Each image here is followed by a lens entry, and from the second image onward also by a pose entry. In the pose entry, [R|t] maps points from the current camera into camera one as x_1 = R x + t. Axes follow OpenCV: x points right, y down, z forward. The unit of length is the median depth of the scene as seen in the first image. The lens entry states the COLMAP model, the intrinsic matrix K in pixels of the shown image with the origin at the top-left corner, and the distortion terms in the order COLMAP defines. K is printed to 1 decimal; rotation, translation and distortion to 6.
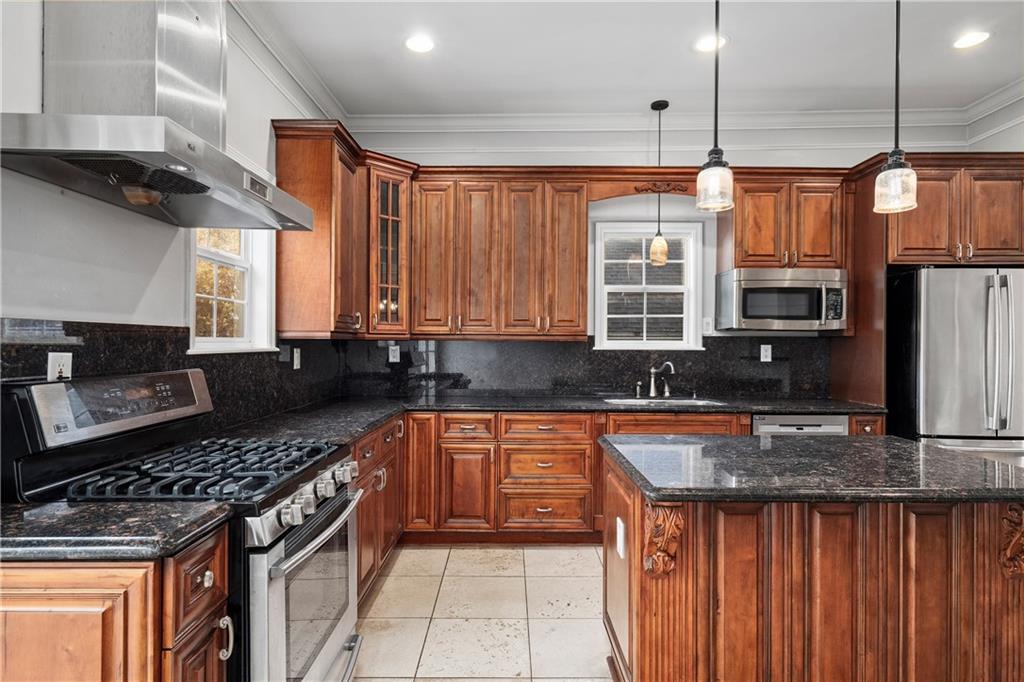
lens RADIAL K [[548.1, 0, 512.0], [0, 548.1, 341.0], [0, 0, 1]] dist [0.003120, 0.000371]
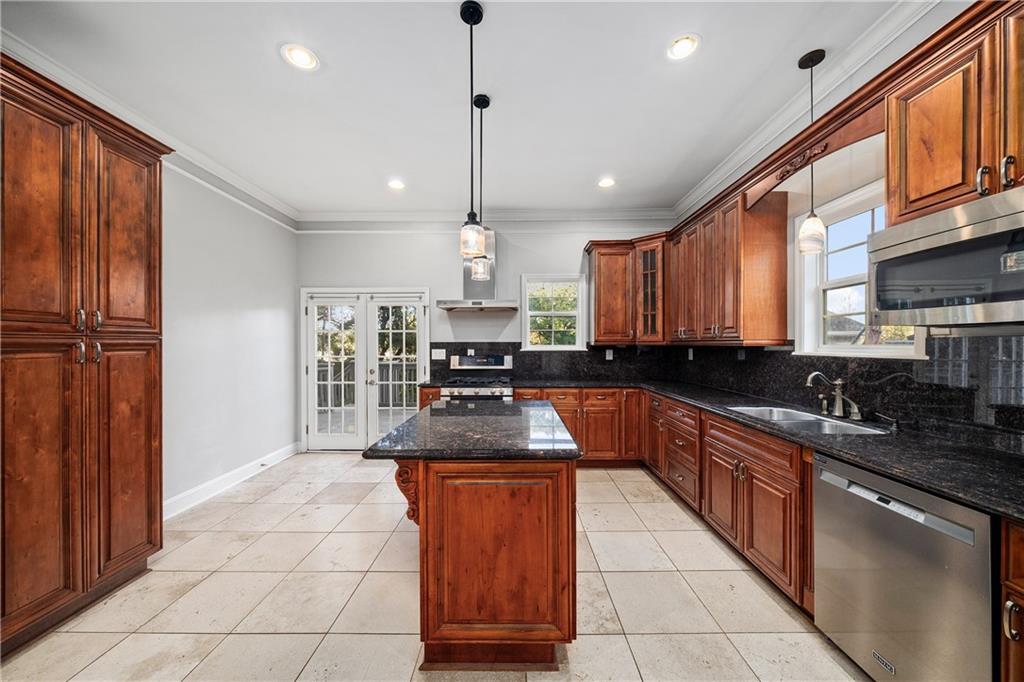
lens RADIAL K [[357.7, 0, 510.8], [0, 357.7, 344.4], [0, 0, 1]] dist [0.000199, 0.000000]
pose [[-0.018292, -0.005453, -0.999818, 0.892832], [0.006018, 0.999966, -0.005564, -0.001832], [0.999815, -0.006118, -0.018258, 0.613274]]
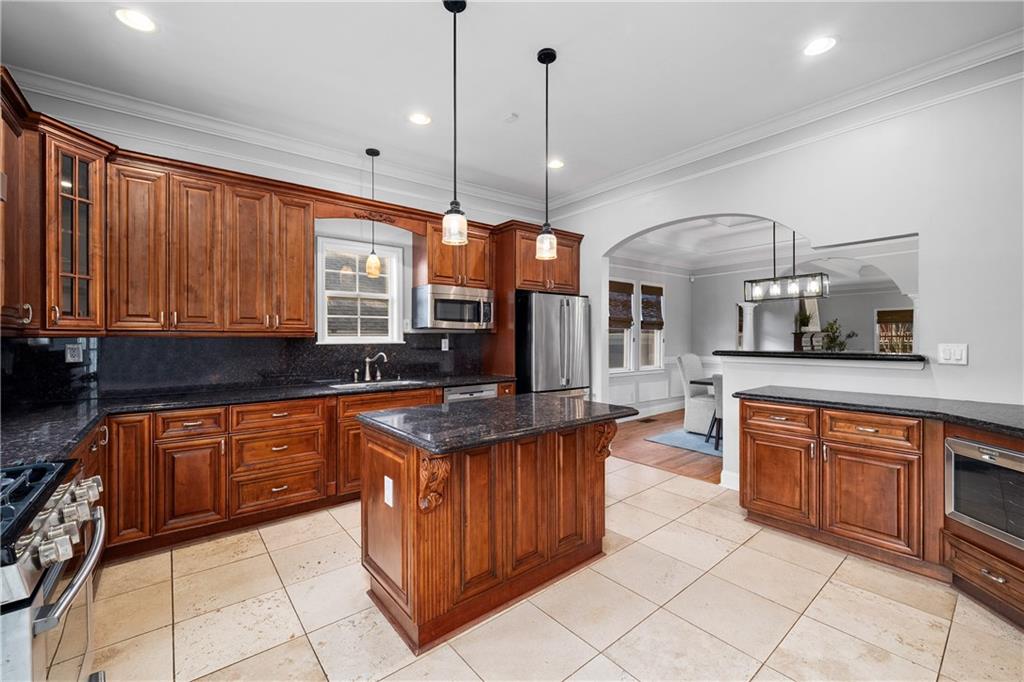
lens RADIAL K [[422.8, 0, 514.8], [0, 422.8, 337.6], [0, 0, 1]] dist [-0.000240, -0.000182]
pose [[0.774973, -0.006381, 0.631962, -0.110572], [0.004602, 0.999979, 0.004453, -0.000821], [-0.631978, -0.000543, 0.774986, 0.030760]]
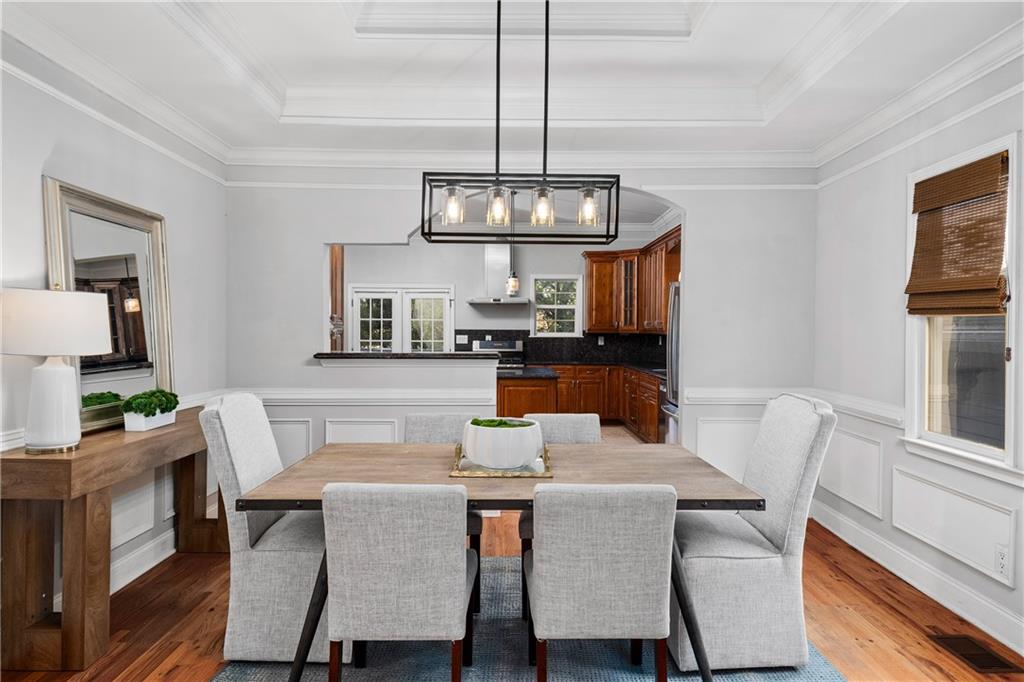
lens RADIAL K [[598.3, 0, 512.0], [0, 598.3, 341.0], [0, 0, 1]] dist [0.002743, 0.000330]
pose [[0.006312, 0.013040, -0.999895, 2.212178], [-0.001913, 0.999913, 0.013028, -0.002379], [0.999978, 0.001830, 0.006336, 0.534989]]
